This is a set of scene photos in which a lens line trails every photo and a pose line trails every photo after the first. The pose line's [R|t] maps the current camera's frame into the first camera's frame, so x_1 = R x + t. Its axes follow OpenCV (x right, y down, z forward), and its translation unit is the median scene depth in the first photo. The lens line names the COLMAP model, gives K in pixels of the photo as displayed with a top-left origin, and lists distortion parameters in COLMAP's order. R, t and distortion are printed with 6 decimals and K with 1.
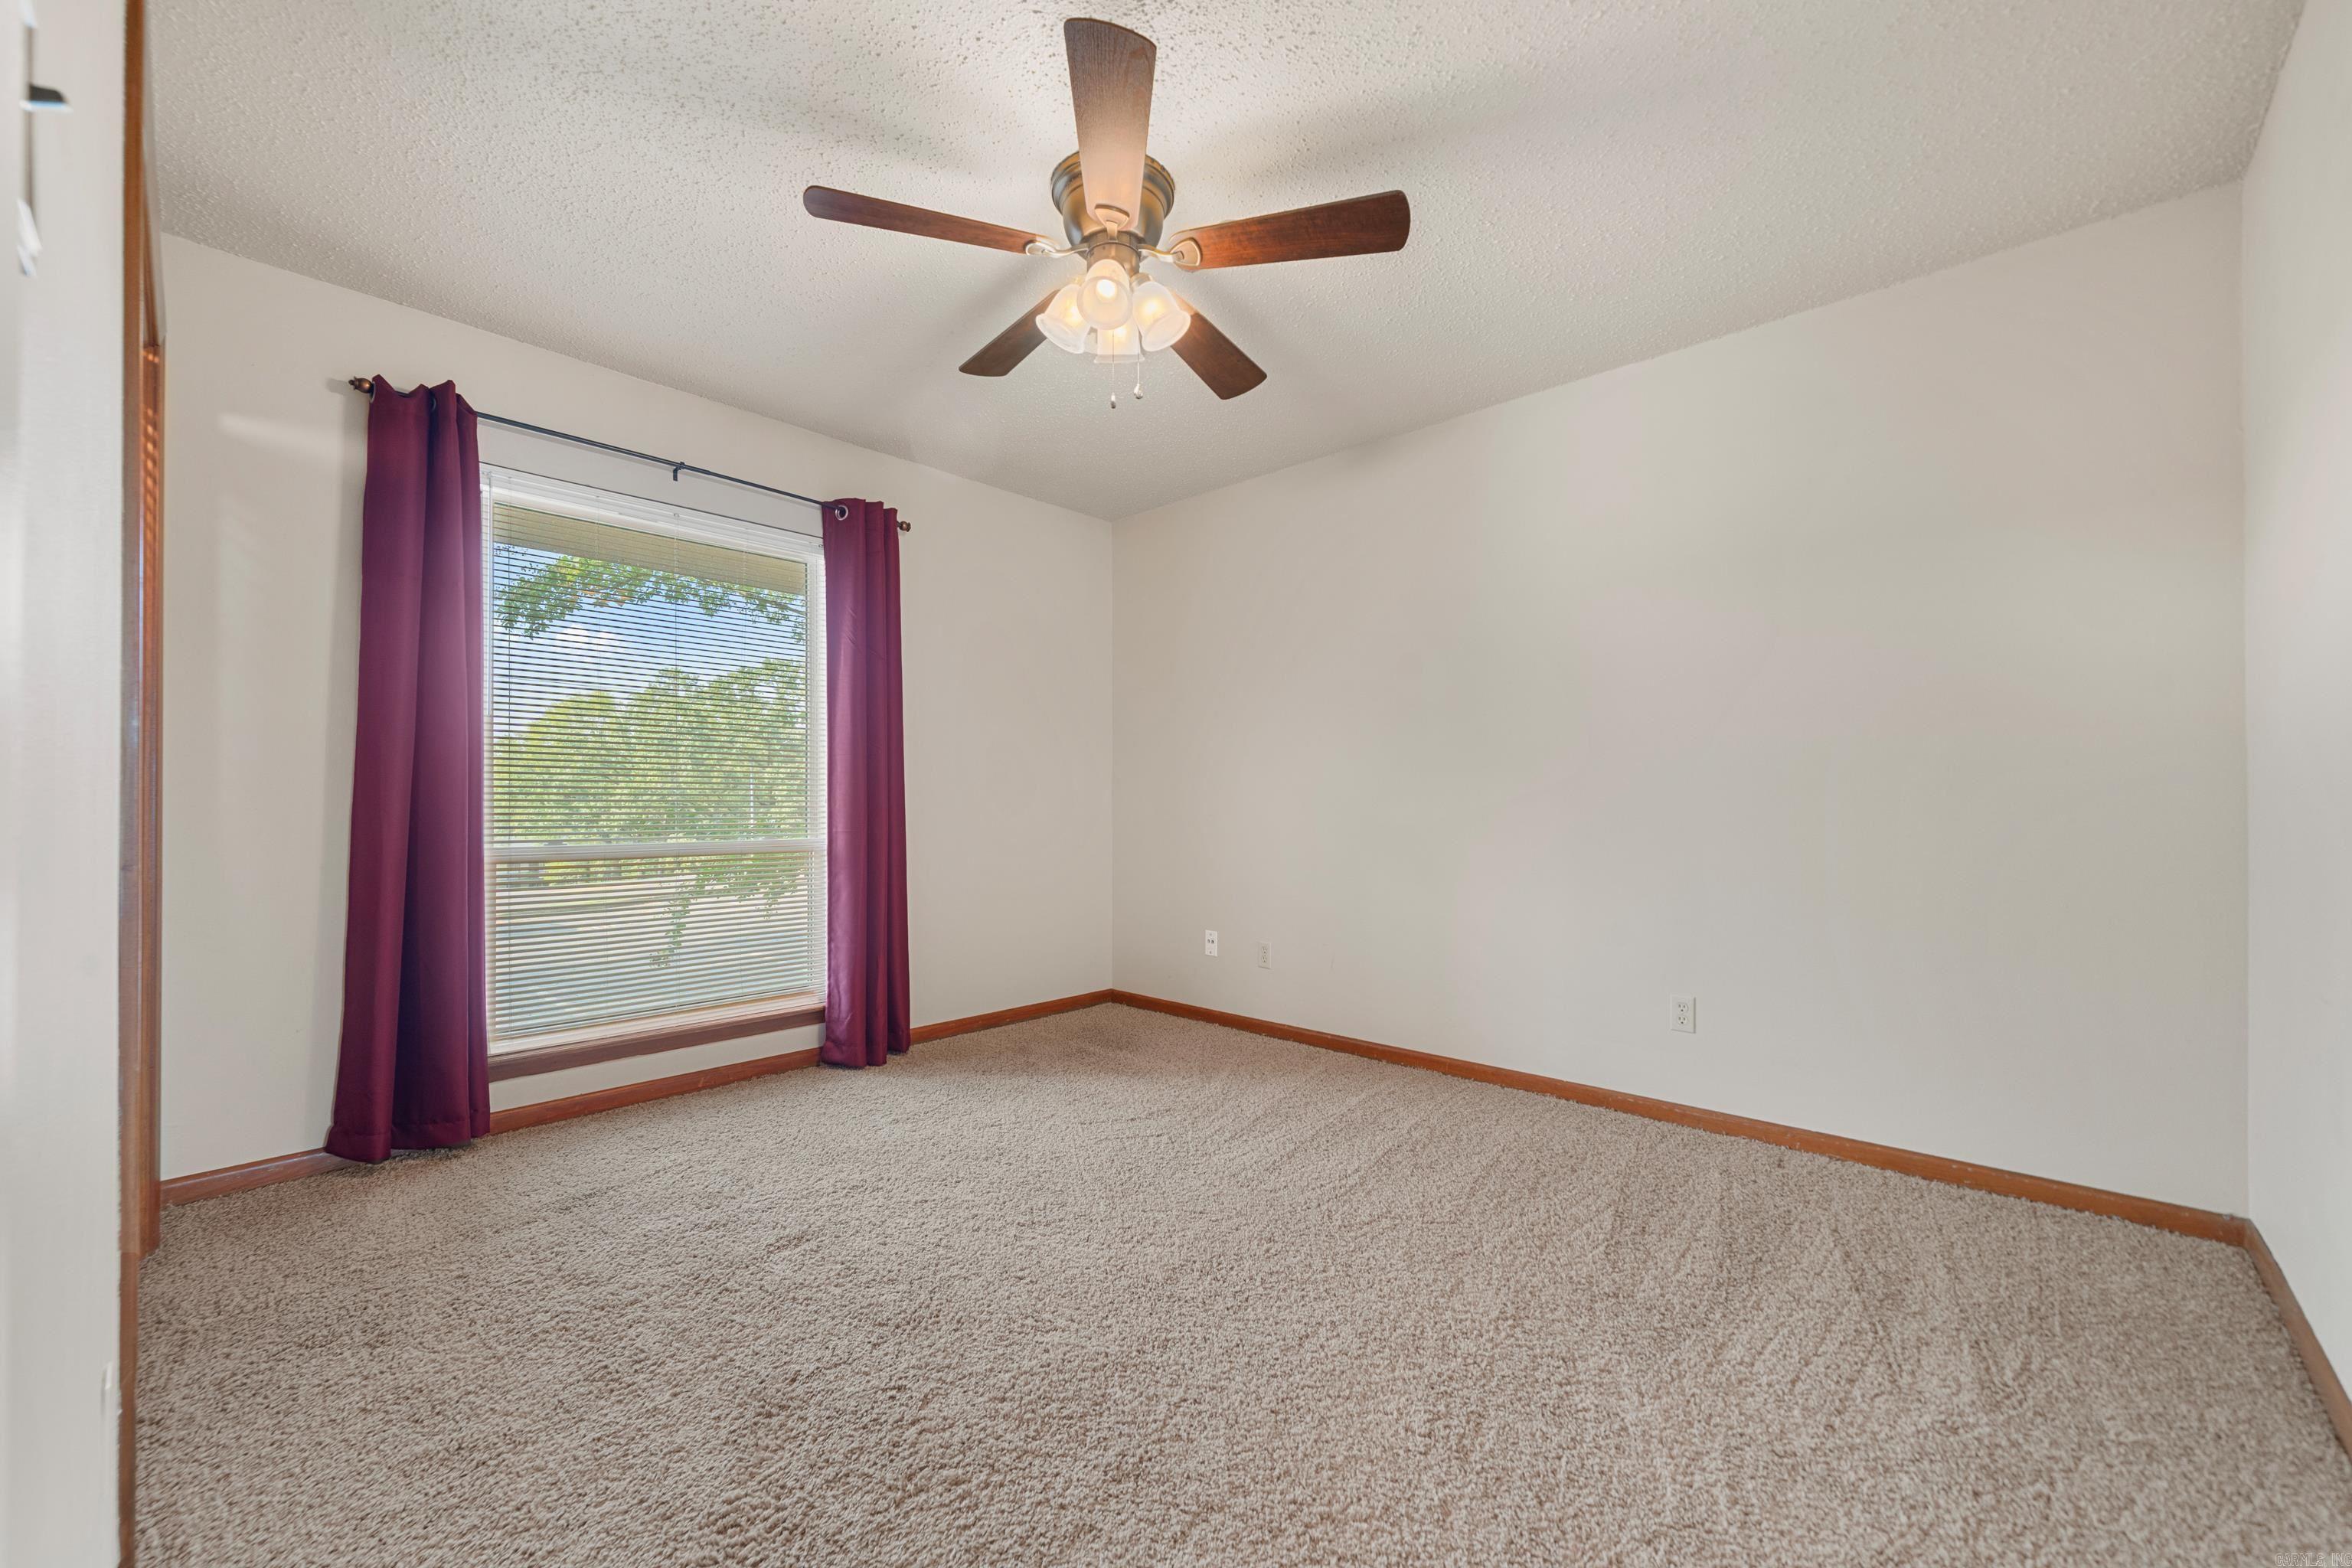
lens RADIAL K [[871.3, 0, 1180.6], [0, 871.3, 790.3], [0, 0, 1]] dist [-0.001434, 0.000005]
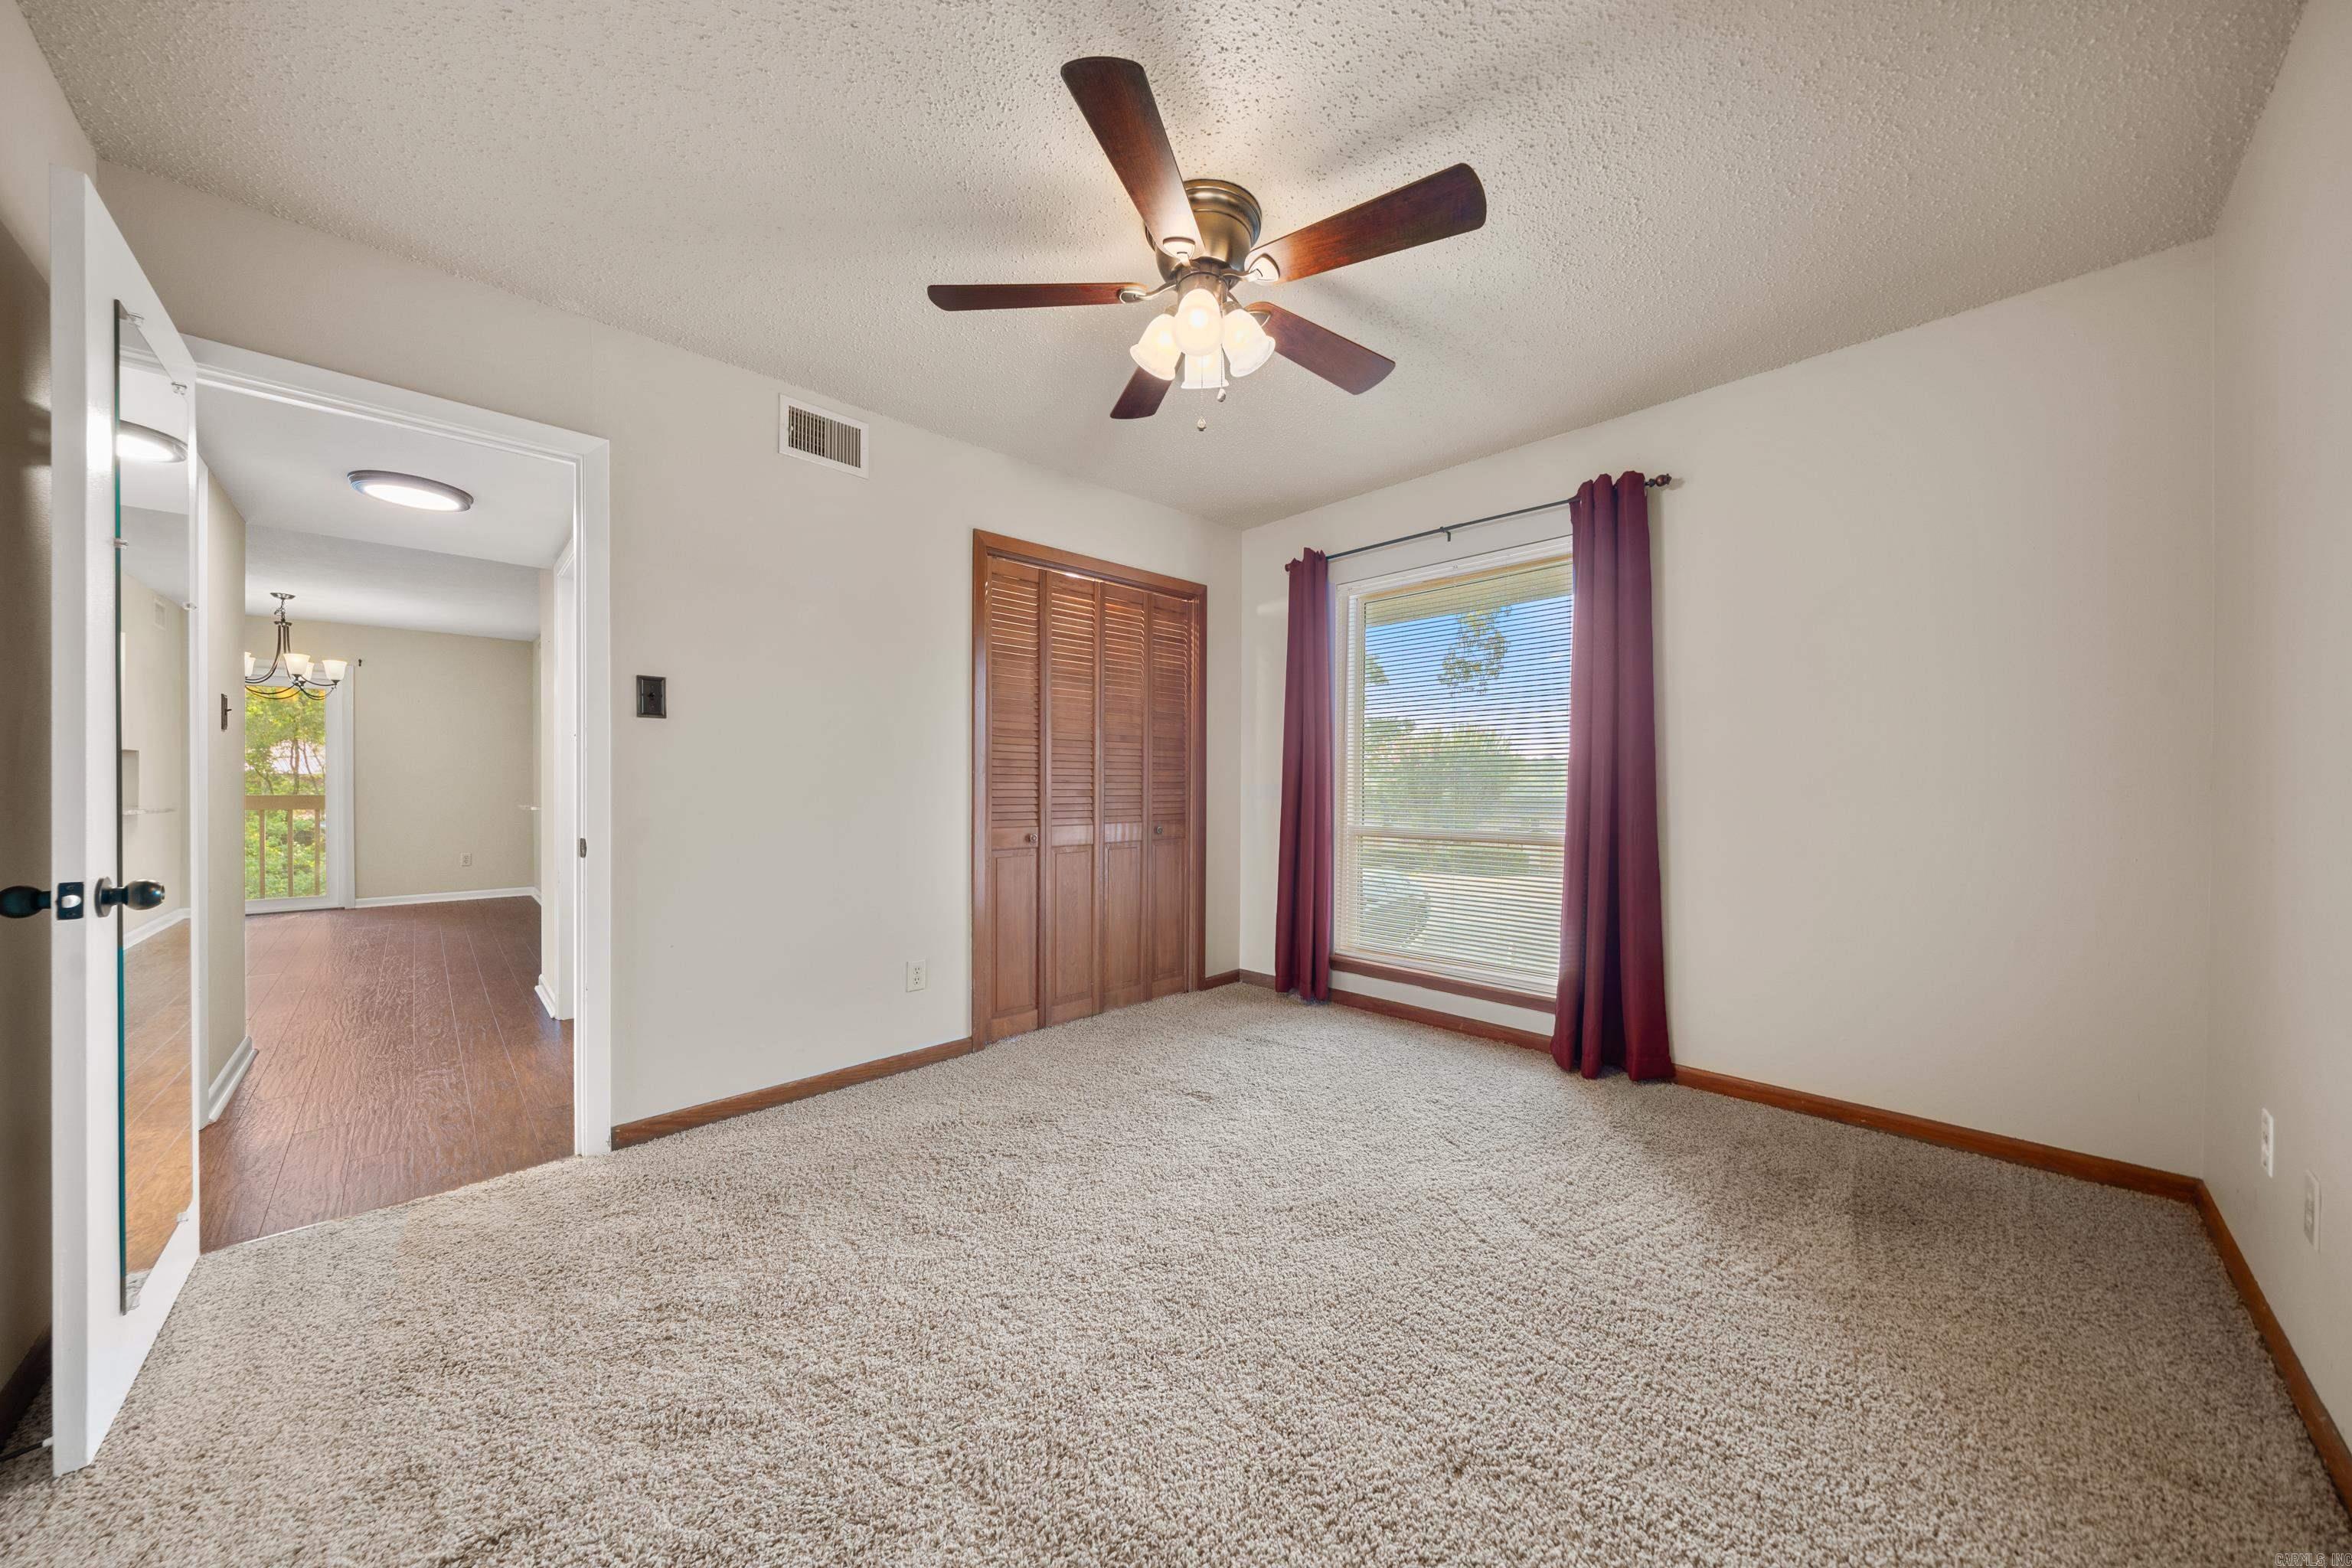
lens RADIAL K [[790.2, 0, 1173.1], [0, 790.2, 794.7], [0, 0, 1]] dist [-0.005345, 0.000072]
pose [[-0.022140, 0.009953, -0.999705, 0.544459], [0.008459, 0.999917, 0.009768, -0.004434], [0.999719, -0.008240, -0.022223, 0.602363]]
